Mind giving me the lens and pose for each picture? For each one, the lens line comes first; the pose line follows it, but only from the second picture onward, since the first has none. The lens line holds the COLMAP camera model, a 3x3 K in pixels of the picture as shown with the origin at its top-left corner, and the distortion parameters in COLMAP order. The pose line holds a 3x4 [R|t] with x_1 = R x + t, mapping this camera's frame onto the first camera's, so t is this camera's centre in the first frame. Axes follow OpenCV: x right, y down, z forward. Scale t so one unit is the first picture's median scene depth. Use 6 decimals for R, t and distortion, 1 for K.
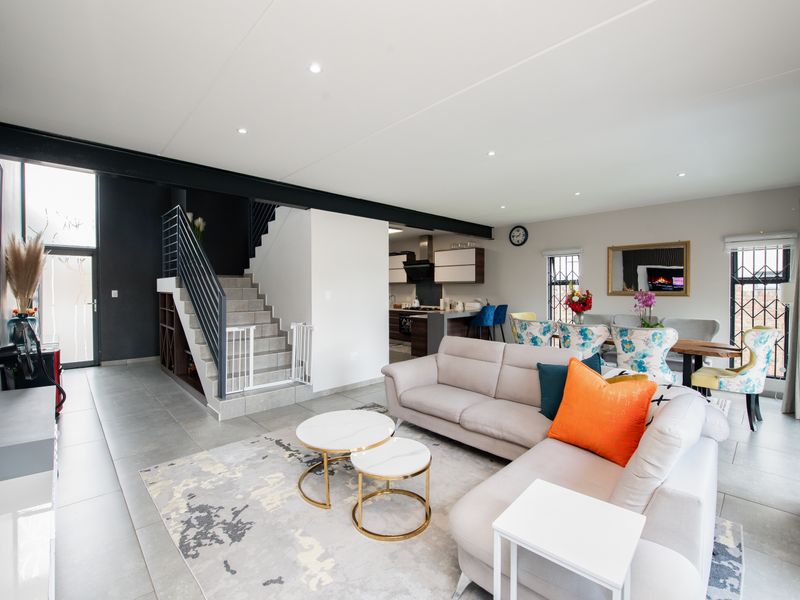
lens RADIAL K [[356.9, 0, 402.5], [0, 356.9, 302.5], [0, 0, 1]] dist [-0.003592, -0.000640]
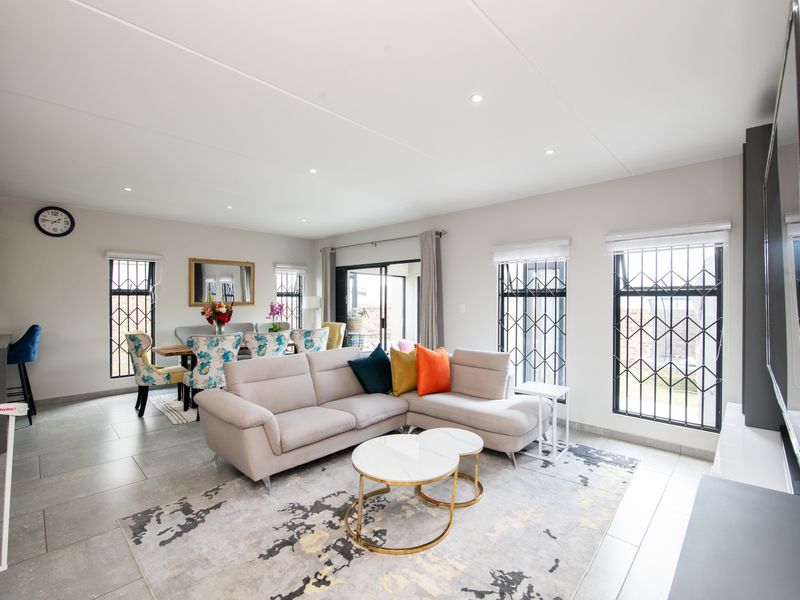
lens RADIAL K [[373.7, 0, 400.0], [0, 373.7, 300.0], [0, 0, 1]] dist [-0.000650, 0.000028]
pose [[-0.041223, -0.003329, 0.999144, -0.722038], [0.036408, 0.999325, 0.004832, -0.032486], [-0.998486, 0.036576, -0.041074, 0.674999]]
